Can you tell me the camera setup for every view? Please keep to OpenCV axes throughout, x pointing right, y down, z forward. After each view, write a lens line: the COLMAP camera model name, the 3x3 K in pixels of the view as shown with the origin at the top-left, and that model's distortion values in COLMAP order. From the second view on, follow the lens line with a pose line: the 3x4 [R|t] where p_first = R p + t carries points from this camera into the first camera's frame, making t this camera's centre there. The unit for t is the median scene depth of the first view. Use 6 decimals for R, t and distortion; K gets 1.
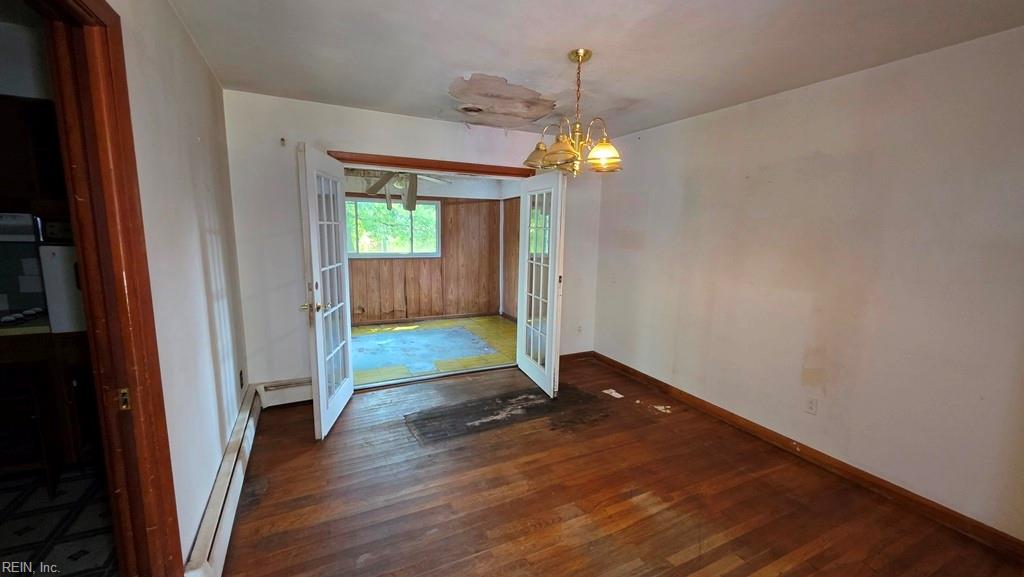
lens RADIAL K [[411.9, 0, 514.1], [0, 411.9, 293.1], [0, 0, 1]] dist [0.003607, 0.000262]
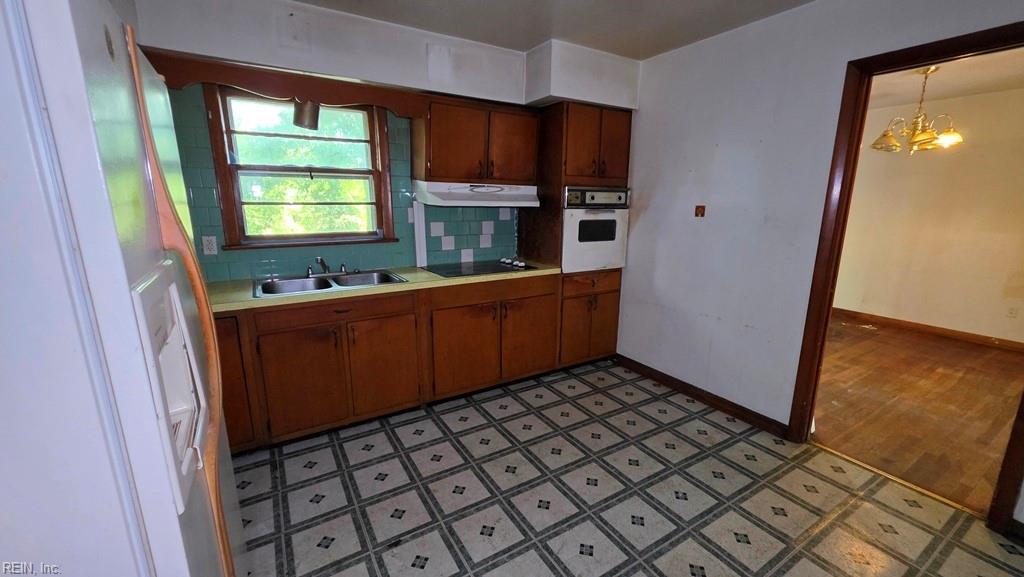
lens RADIAL K [[411.9, 0, 518.2], [0, 411.9, 291.1], [0, 0, 1]] dist [0.003607, 0.000262]
pose [[0.995337, -0.035488, 0.089697, -0.949045], [0.029391, 0.997225, 0.068399, 0.039133], [-0.091876, -0.065443, 0.993618, -0.242602]]
